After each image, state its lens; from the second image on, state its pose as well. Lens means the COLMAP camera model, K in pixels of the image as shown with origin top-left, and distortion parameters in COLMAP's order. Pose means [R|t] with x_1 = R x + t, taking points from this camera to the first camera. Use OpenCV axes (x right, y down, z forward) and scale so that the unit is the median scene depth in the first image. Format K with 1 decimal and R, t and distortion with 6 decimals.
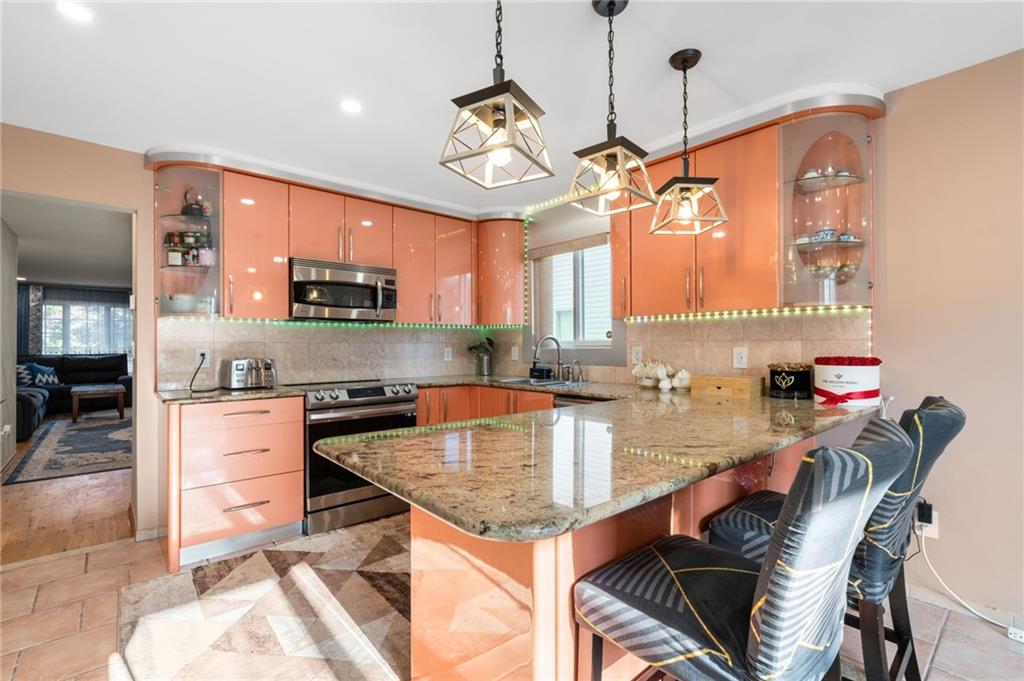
lens RADIAL K [[466.4, 0, 517.1], [0, 466.4, 341.9], [0, 0, 1]] dist [-0.000986, 0.000195]
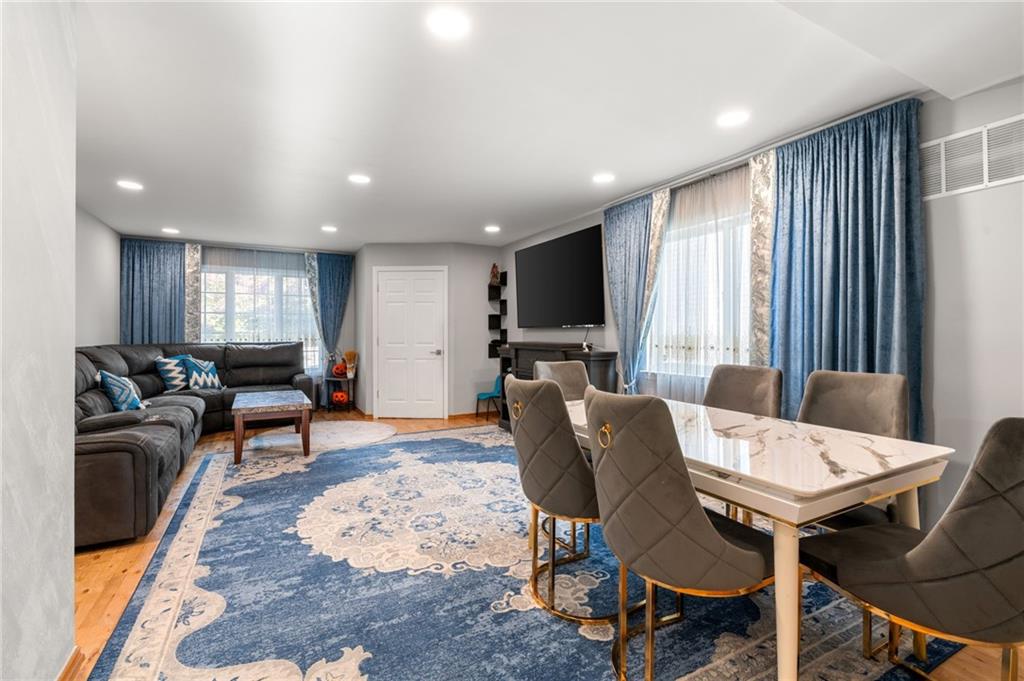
lens RADIAL K [[466.4, 0, 515.3], [0, 466.4, 330.7], [0, 0, 1]] dist [-0.000986, 0.000195]
pose [[0.973338, -0.003789, -0.229344, -1.158885], [0.002887, 0.999987, -0.004268, 0.037913], [0.229357, 0.003492, 0.973336, 1.240440]]
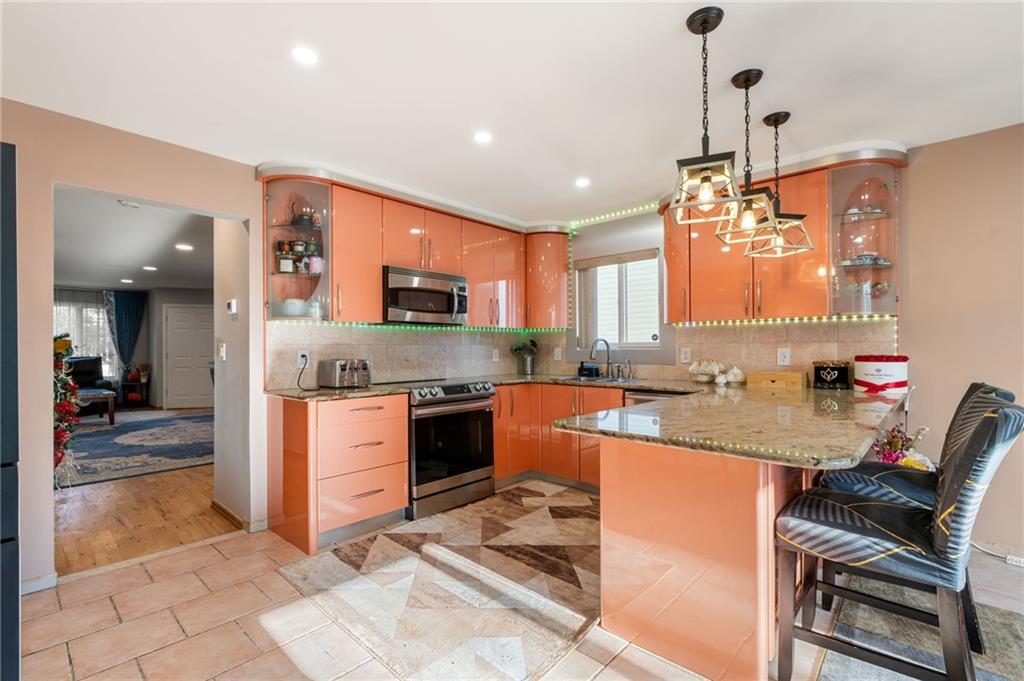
lens RADIAL K [[466.4, 0, 518.1], [0, 466.4, 343.4], [0, 0, 1]] dist [-0.000986, 0.000195]
pose [[0.993868, -0.000828, 0.110573, -0.312911], [0.000973, 0.999999, -0.001254, 0.000484], [-0.110571, 0.001354, 0.993867, -0.113683]]
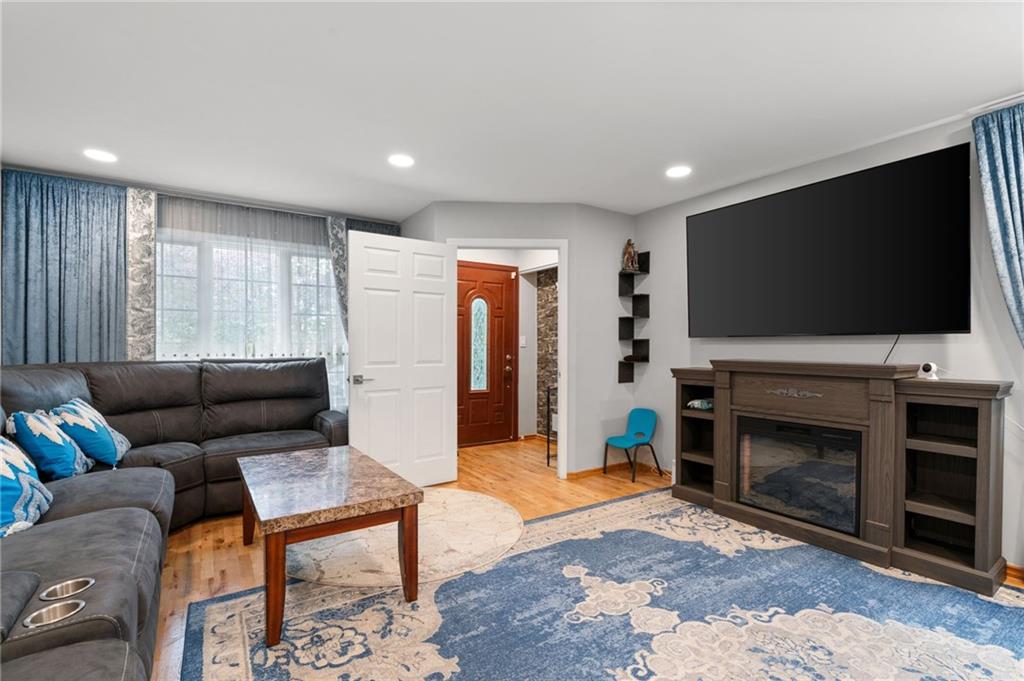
lens RADIAL K [[466.4, 0, 517.2], [0, 466.4, 349.5], [0, 0, 1]] dist [-0.000986, 0.000195]
pose [[0.990507, 0.002452, -0.137441, -1.879249], [-0.000947, 0.999939, 0.011011, 0.037155], [0.137460, -0.010777, 0.990449, 1.847864]]
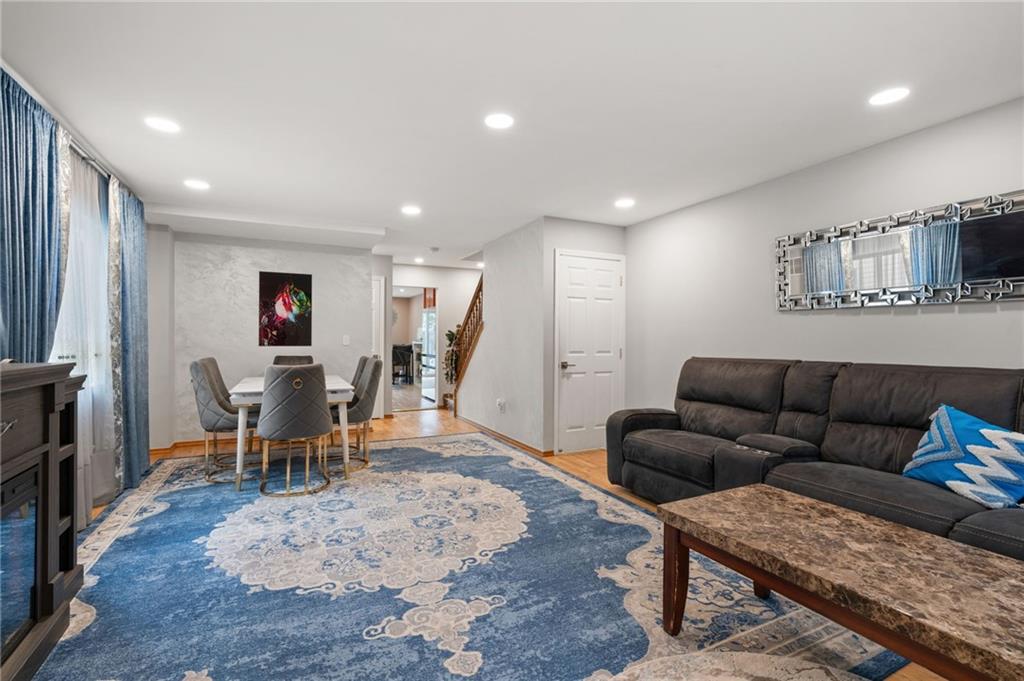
lens RADIAL K [[466.4, 0, 514.6], [0, 466.4, 345.7], [0, 0, 1]] dist [-0.000986, 0.000195]
pose [[-0.965443, -0.010231, 0.260413, -2.089584], [-0.008019, 0.999922, 0.009555, 0.040213], [-0.260490, 0.007137, -0.965450, 3.159804]]
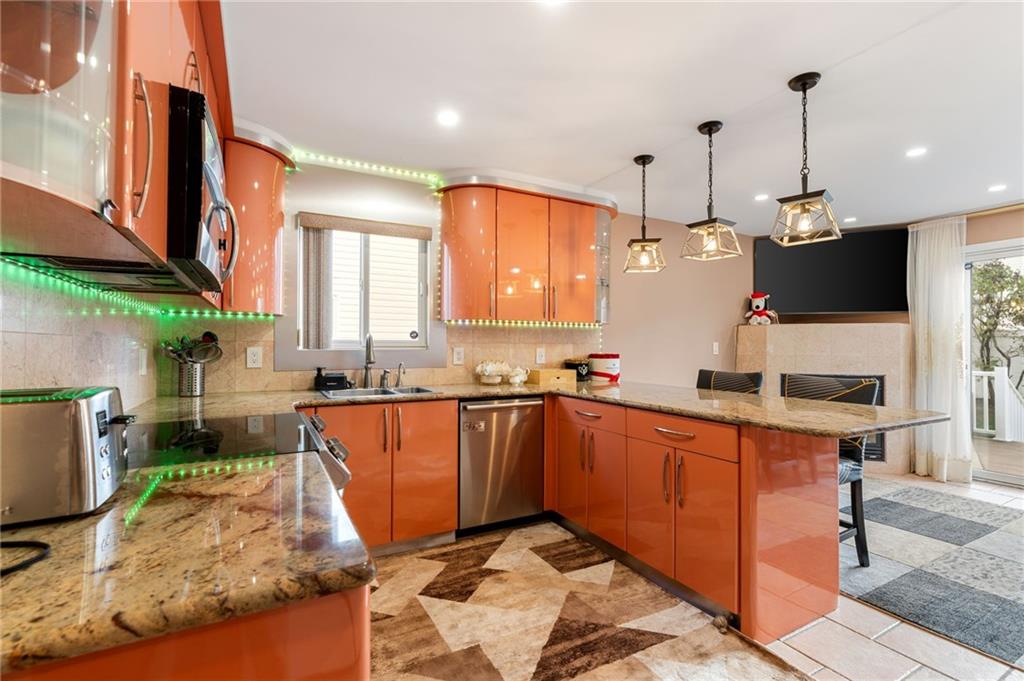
lens RADIAL K [[466.4, 0, 513.8], [0, 466.4, 337.2], [0, 0, 1]] dist [-0.000986, 0.000195]
pose [[0.226190, 0.023395, 0.973802, -0.804856], [-0.010400, 0.999713, -0.021602, 0.009160], [-0.974028, -0.005242, 0.226368, 0.710781]]
